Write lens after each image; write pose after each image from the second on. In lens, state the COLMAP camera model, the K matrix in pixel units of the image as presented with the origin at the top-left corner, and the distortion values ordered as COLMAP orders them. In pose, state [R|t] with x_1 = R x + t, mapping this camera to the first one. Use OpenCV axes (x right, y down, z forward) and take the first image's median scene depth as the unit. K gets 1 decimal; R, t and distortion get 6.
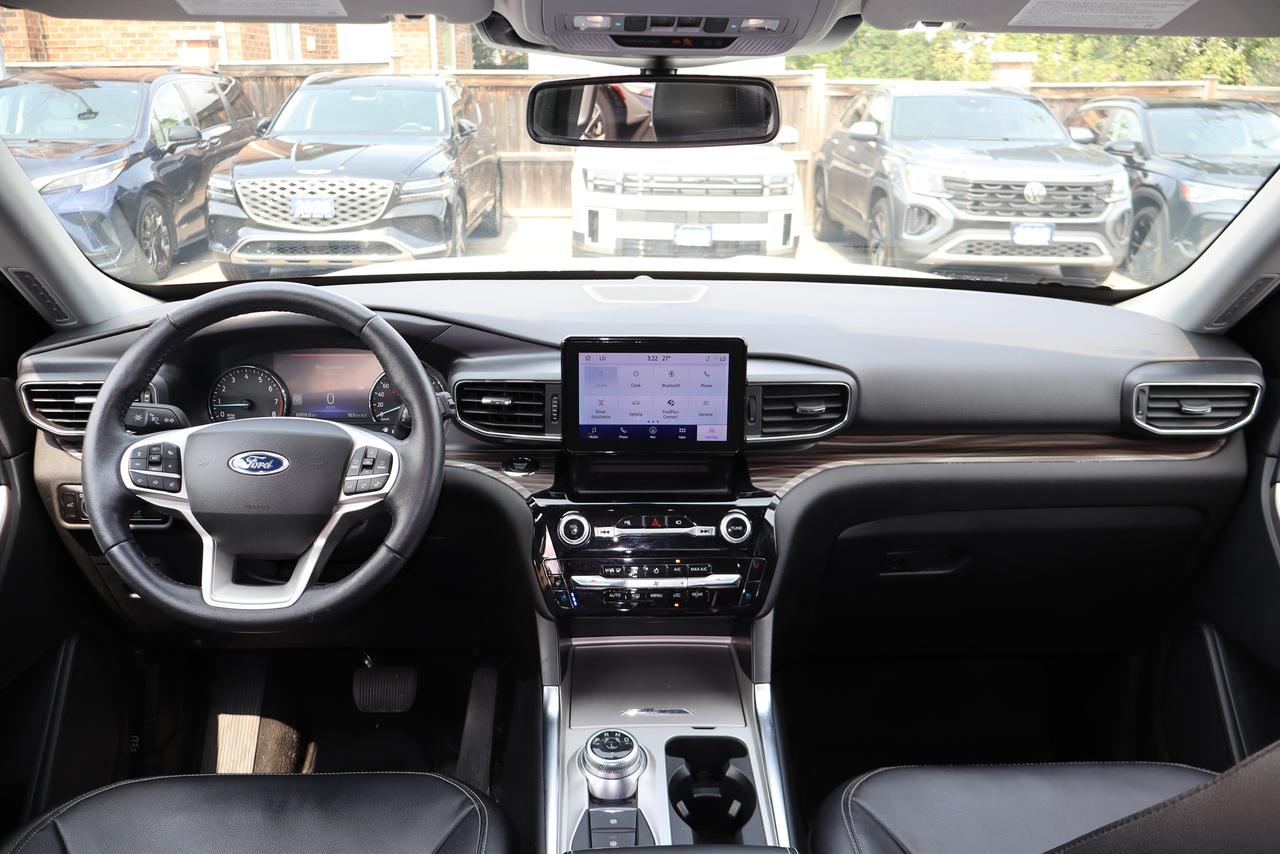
lens RADIAL K [[1086.9, 0, 640.0], [0, 1086.9, 427.0], [0, 0, 1]] dist [0.006952, 0.000282]
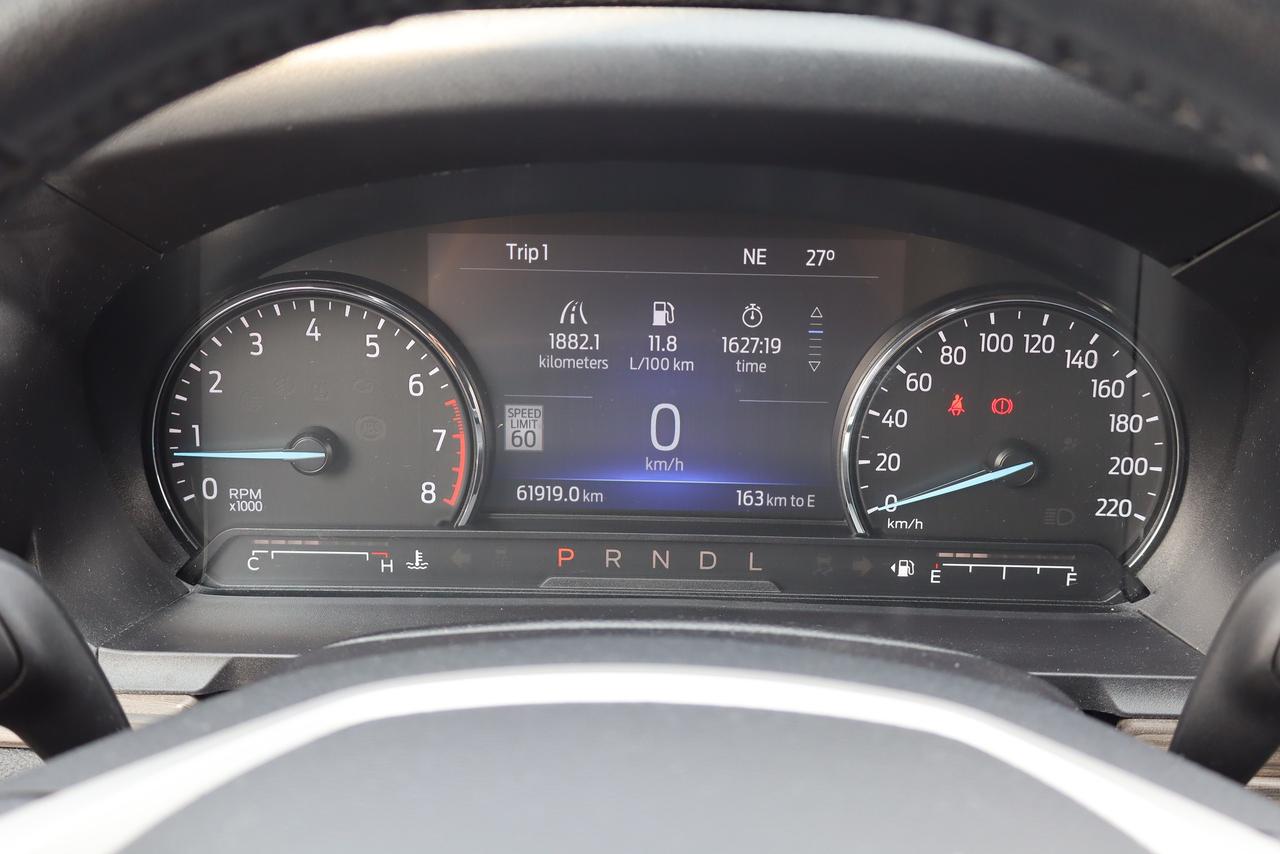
lens RADIAL K [[1632.2, 0, 640.0], [0, 1632.2, 427.0], [0, 0, 1]] dist [0.014017, 0.023840]
pose [[0.997730, 0.018346, -0.064798, -0.329023], [-0.012066, 0.995307, 0.096017, -0.072725], [0.066256, -0.095017, 0.993268, 0.804873]]
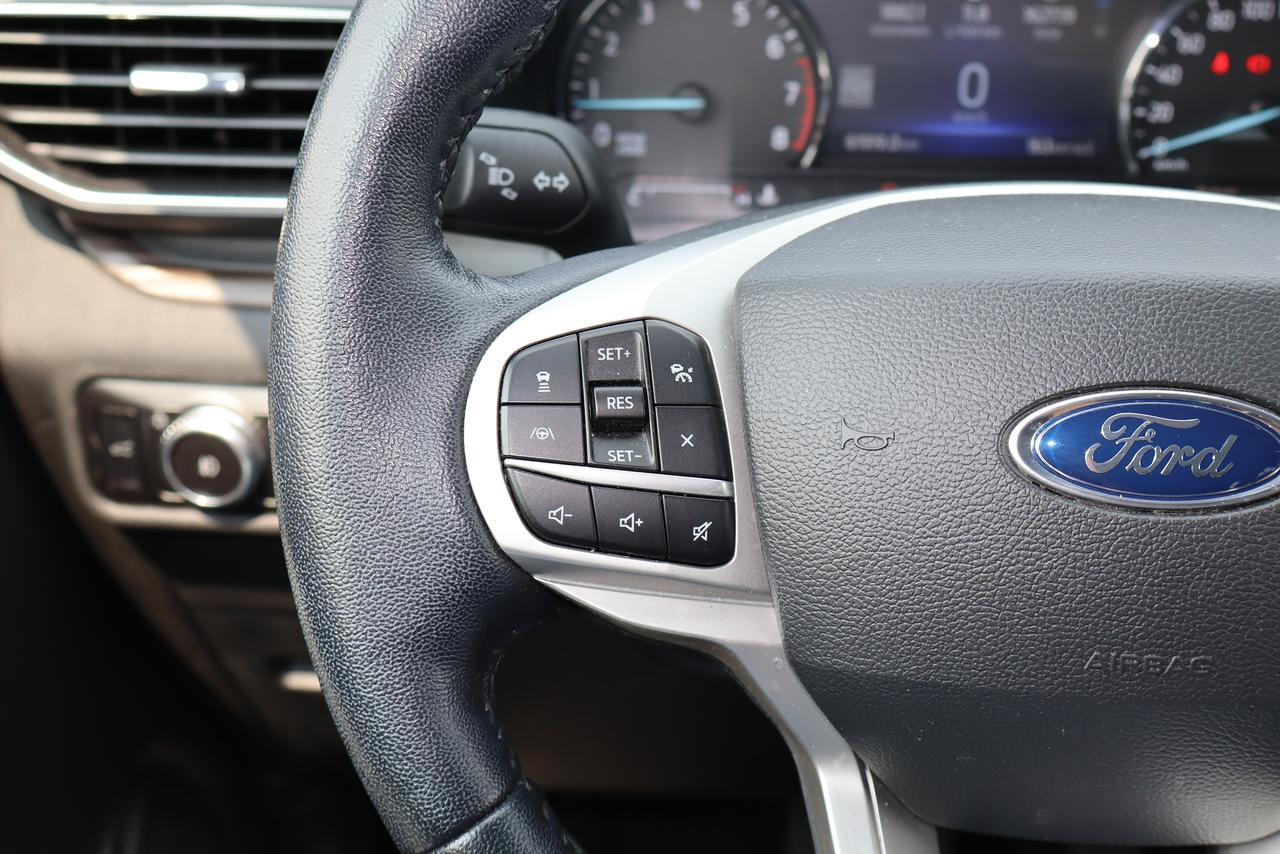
lens RADIAL K [[1632.2, 0, 640.0], [0, 1632.2, 427.0], [0, 0, 1]] dist [0.014017, 0.023840]
pose [[0.995599, 0.032891, -0.087756, -0.406978], [-0.015027, 0.980301, 0.196935, -0.025867], [0.092505, -0.194750, 0.976481, 0.688939]]
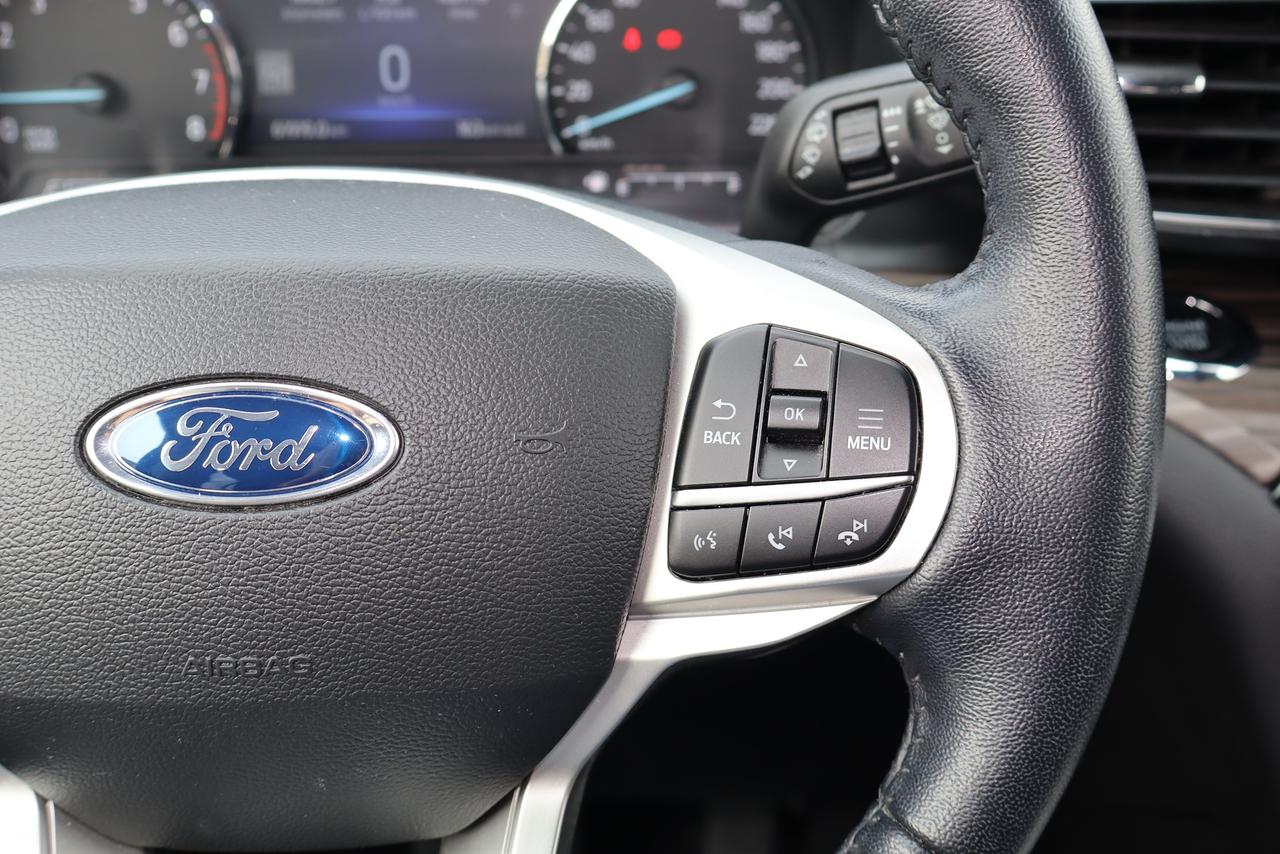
lens RADIAL K [[1612.7, 0, 622.1], [0, 1612.7, 432.4], [0, 0, 1]] dist [0.034739, 0.030852]
pose [[0.999849, -0.014042, -0.010208, -0.274976], [0.015864, 0.977839, 0.208755, -0.024736], [0.007051, -0.208886, 0.977915, 0.710397]]
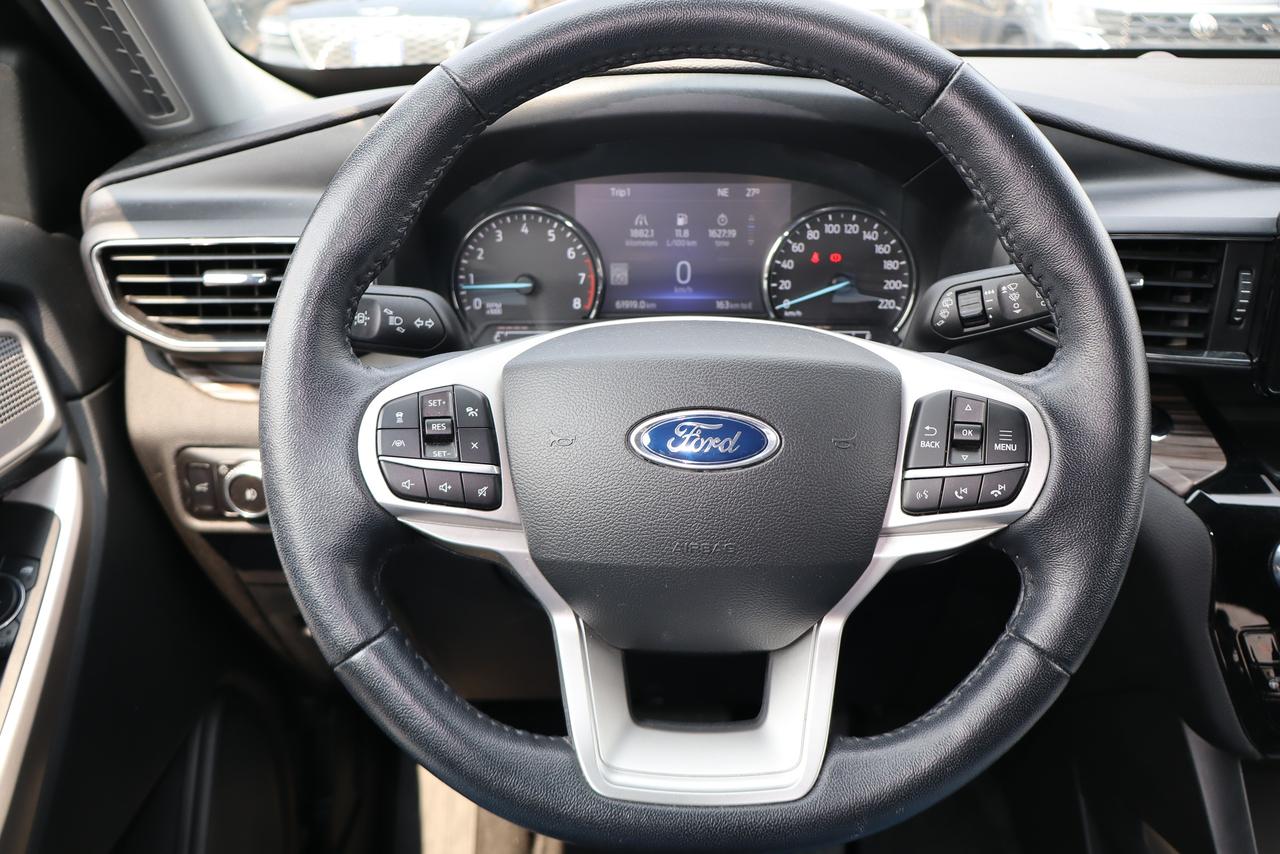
lens RADIAL K [[1086.9, 0, 640.0], [0, 1086.9, 427.0], [0, 0, 1]] dist [0.006952, 0.000282]
pose [[0.999010, -0.001650, -0.044452, -0.347513], [0.006843, 0.993116, 0.116936, -0.016573], [0.043953, -0.117124, 0.992144, 0.596760]]
